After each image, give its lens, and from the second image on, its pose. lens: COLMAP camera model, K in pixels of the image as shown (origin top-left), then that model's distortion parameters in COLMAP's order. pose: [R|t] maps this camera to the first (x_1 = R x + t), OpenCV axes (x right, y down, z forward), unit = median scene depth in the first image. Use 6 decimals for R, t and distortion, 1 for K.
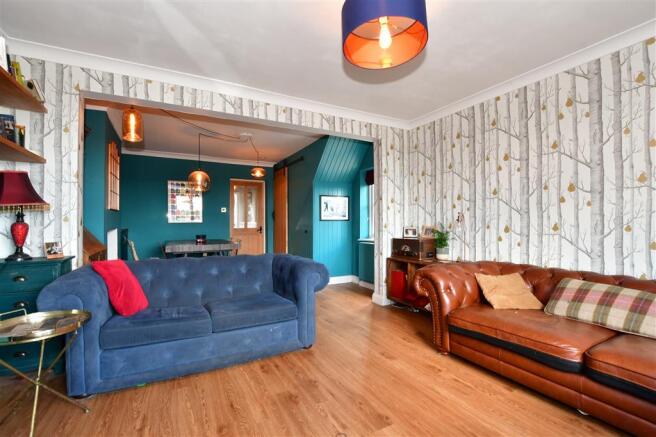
lens RADIAL K [[294.1, 0, 327.9], [0, 294.1, 220.8], [0, 0, 1]] dist [-0.000693, 0.000056]
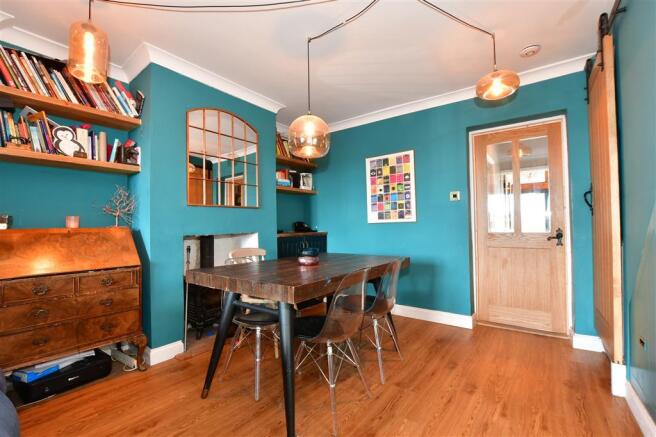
lens RADIAL K [[294.1, 0, 330.0], [0, 294.1, 220.5], [0, 0, 1]] dist [-0.000693, 0.000056]
pose [[0.432319, -0.018536, -0.901530, 0.007018], [0.021898, 0.999710, -0.010053, 0.004712], [0.901455, -0.015396, 0.432599, 0.605142]]
